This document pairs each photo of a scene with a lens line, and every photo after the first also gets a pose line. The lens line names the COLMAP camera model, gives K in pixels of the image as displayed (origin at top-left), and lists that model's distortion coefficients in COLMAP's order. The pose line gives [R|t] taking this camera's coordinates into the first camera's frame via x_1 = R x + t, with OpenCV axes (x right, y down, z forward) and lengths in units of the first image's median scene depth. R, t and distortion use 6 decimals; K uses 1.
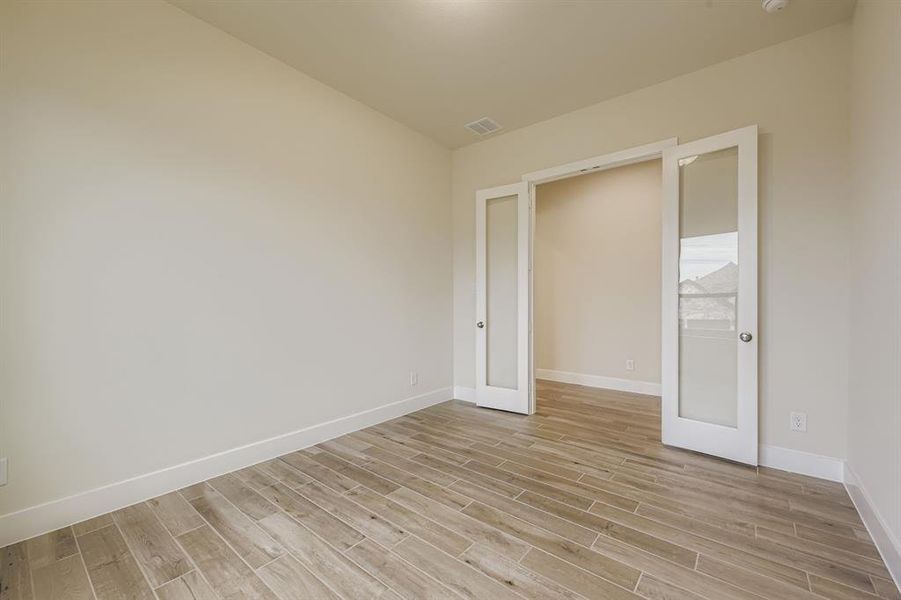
lens RADIAL K [[359.2, 0, 447.6], [0, 359.2, 307.8], [0, 0, 1]] dist [0.009802, -0.000116]
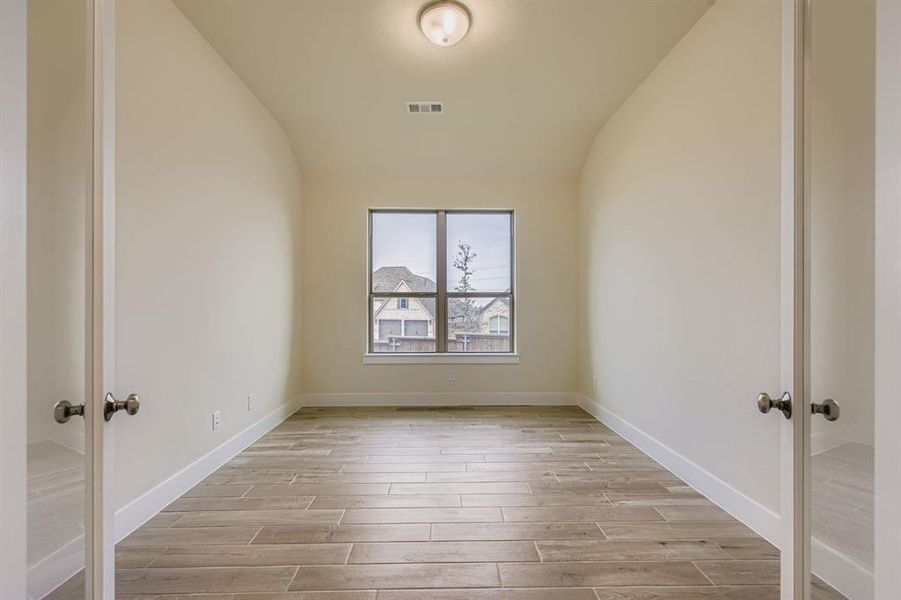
lens RADIAL K [[359.2, 0, 447.6], [0, 359.2, 307.8], [0, 0, 1]] dist [0.009802, -0.000116]
pose [[-0.761845, 0.002087, -0.647756, 0.694856], [-0.002113, 0.999981, 0.005708, -0.020330], [0.647756, 0.005717, -0.761827, 1.606925]]
